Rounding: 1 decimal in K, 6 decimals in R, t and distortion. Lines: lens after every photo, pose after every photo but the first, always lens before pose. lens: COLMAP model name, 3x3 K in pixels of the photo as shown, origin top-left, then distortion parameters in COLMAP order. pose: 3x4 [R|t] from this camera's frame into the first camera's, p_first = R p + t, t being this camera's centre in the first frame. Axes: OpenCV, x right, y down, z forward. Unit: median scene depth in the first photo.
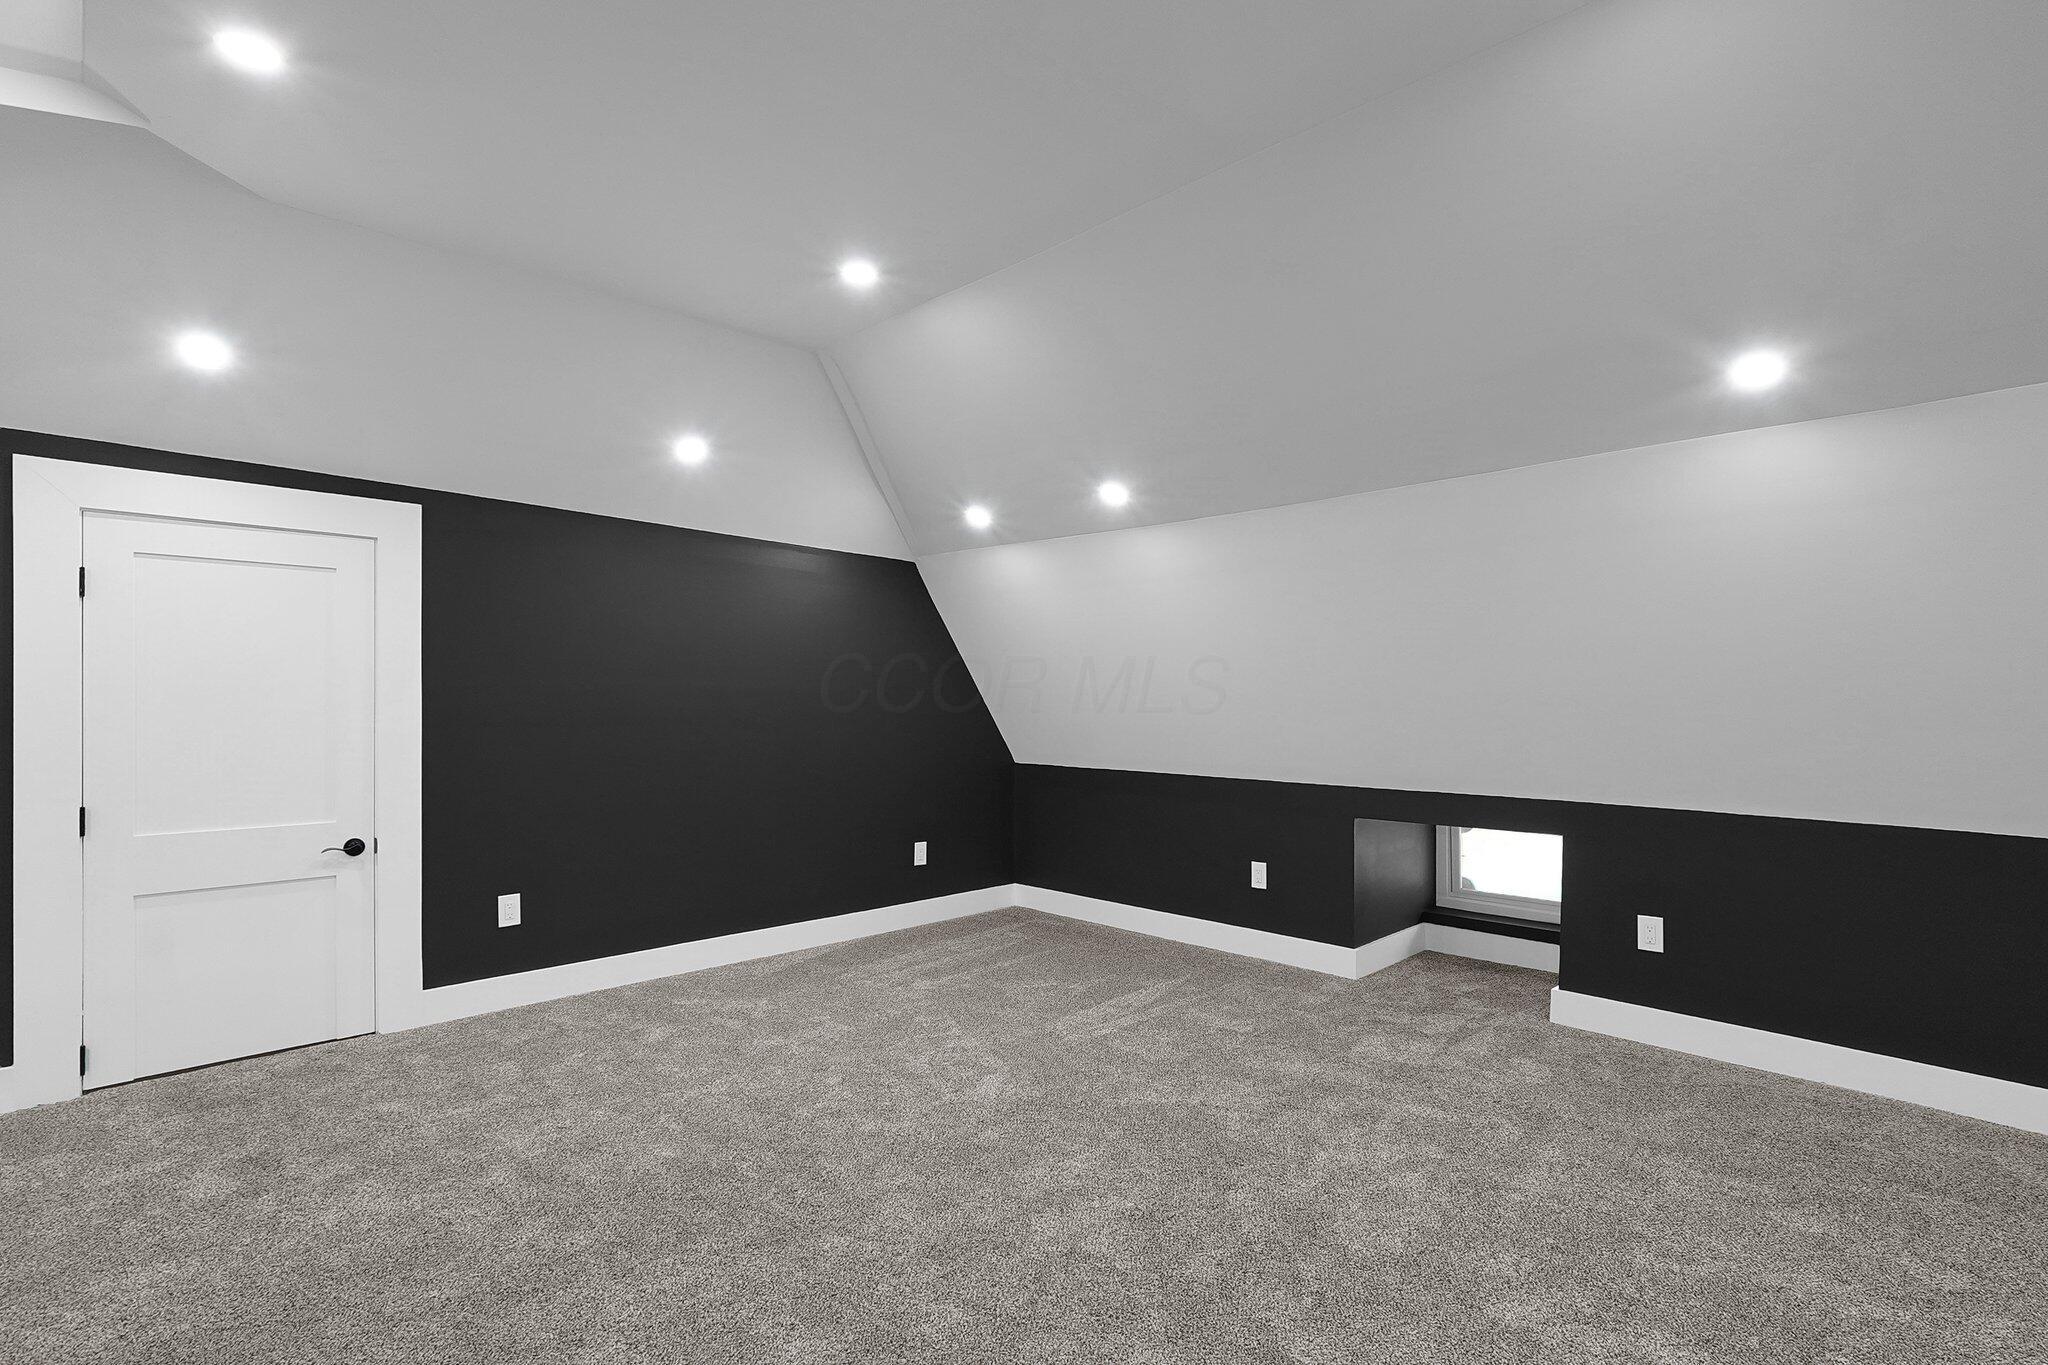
lens RADIAL K [[965.4, 0, 1037.5], [0, 965.4, 706.0], [0, 0, 1]] dist [-0.000578, -0.000104]
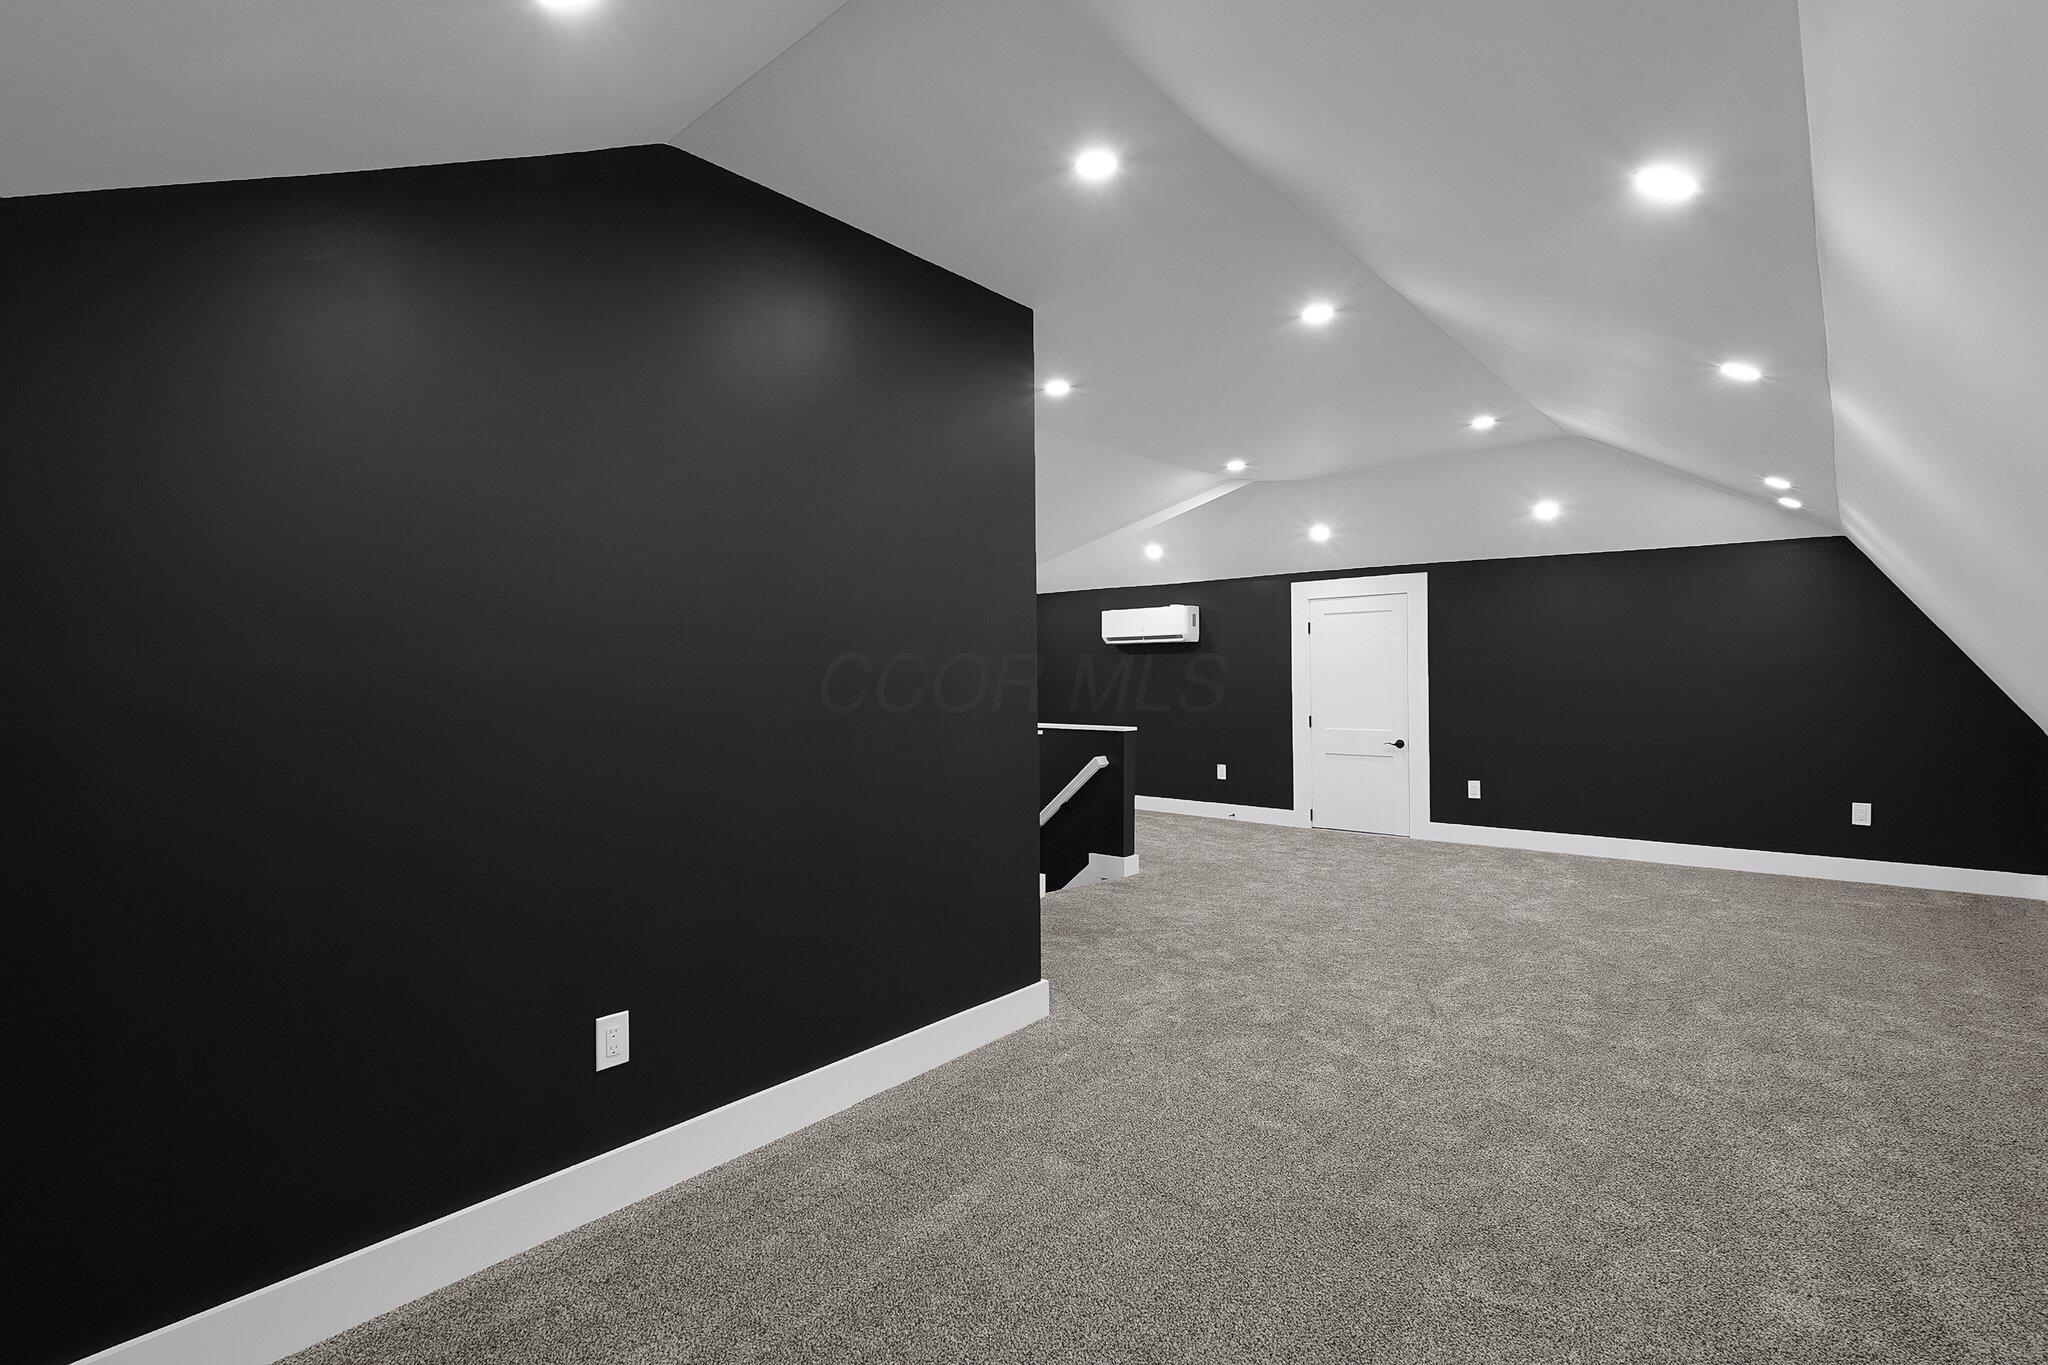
lens RADIAL K [[965.4, 0, 1037.5], [0, 965.4, 706.0], [0, 0, 1]] dist [-0.000578, -0.000104]
pose [[0.081114, 0.014772, -0.996595, 1.269384], [-0.000490, 0.999891, 0.014781, 0.034516], [0.996705, -0.000710, 0.081112, 0.058790]]
